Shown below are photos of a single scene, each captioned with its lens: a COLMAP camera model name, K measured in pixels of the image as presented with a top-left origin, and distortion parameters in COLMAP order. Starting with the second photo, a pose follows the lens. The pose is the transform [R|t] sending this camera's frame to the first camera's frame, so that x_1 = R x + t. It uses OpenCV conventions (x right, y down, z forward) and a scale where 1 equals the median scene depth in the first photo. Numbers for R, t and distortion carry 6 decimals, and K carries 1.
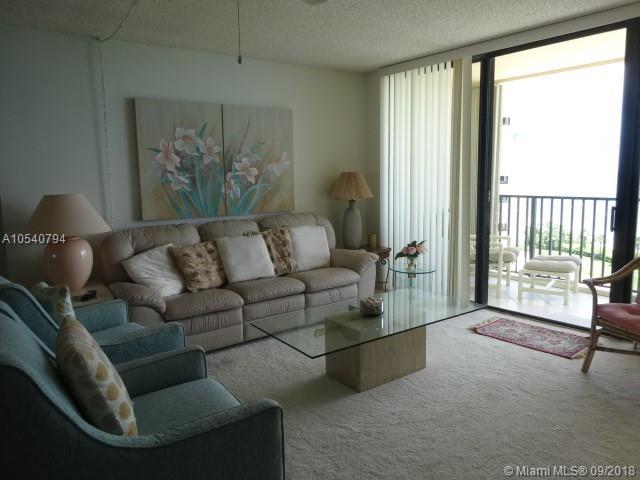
lens RADIAL K [[473.4, 0, 322.3], [0, 473.4, 239.7], [0, 0, 1]] dist [0.003033, -0.006315]
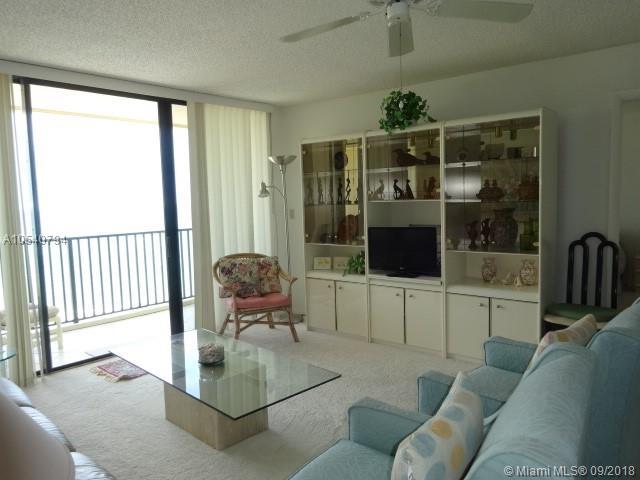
lens RADIAL K [[473.4, 0, 322.0], [0, 473.4, 240.0], [0, 0, 1]] dist [0.003033, -0.006315]
pose [[-0.163335, -0.064361, 0.984469, -0.620115], [0.171480, 0.980829, 0.092574, -0.094013], [-0.971553, 0.183938, -0.149167, 0.679044]]
